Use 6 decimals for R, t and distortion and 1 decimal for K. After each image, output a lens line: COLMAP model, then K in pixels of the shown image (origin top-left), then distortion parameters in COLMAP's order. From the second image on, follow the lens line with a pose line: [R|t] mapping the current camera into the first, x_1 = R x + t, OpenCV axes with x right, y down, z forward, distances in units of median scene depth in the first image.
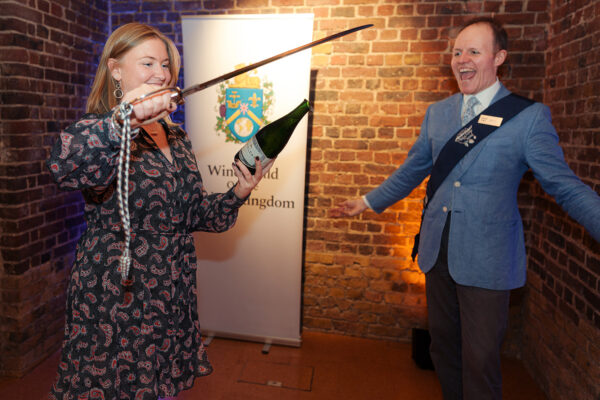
lens RADIAL K [[455.2, 0, 256.4], [0, 455.2, 171.1], [0, 0, 1]] dist [0.021200, 0.002826]
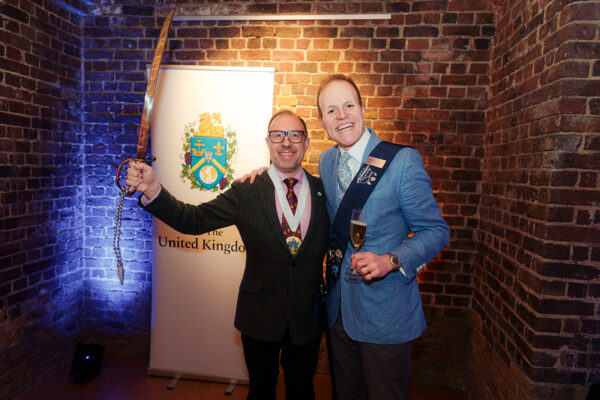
lens RADIAL K [[397.1, 0, 300.2], [0, 397.1, 200.2], [0, 0, 1]] dist [0.023802, 0.000246]
pose [[0.996308, 0.008918, 0.085382, 0.101482], [-0.007729, 0.999869, -0.014249, -0.027173], [-0.085498, 0.013536, 0.996246, 0.085338]]
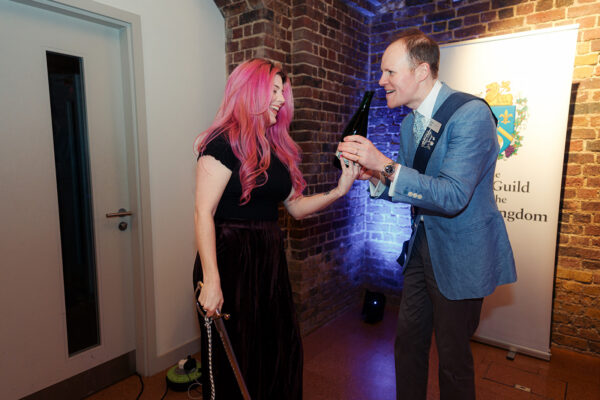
lens RADIAL K [[397.1, 0, 301.0], [0, 397.1, 200.2], [0, 0, 1]] dist [0.023802, 0.000246]
pose [[0.910073, 0.026575, -0.413595, -0.046525], [-0.024500, 0.999647, 0.010319, 0.037468], [0.413723, 0.000742, 0.910402, -0.033221]]
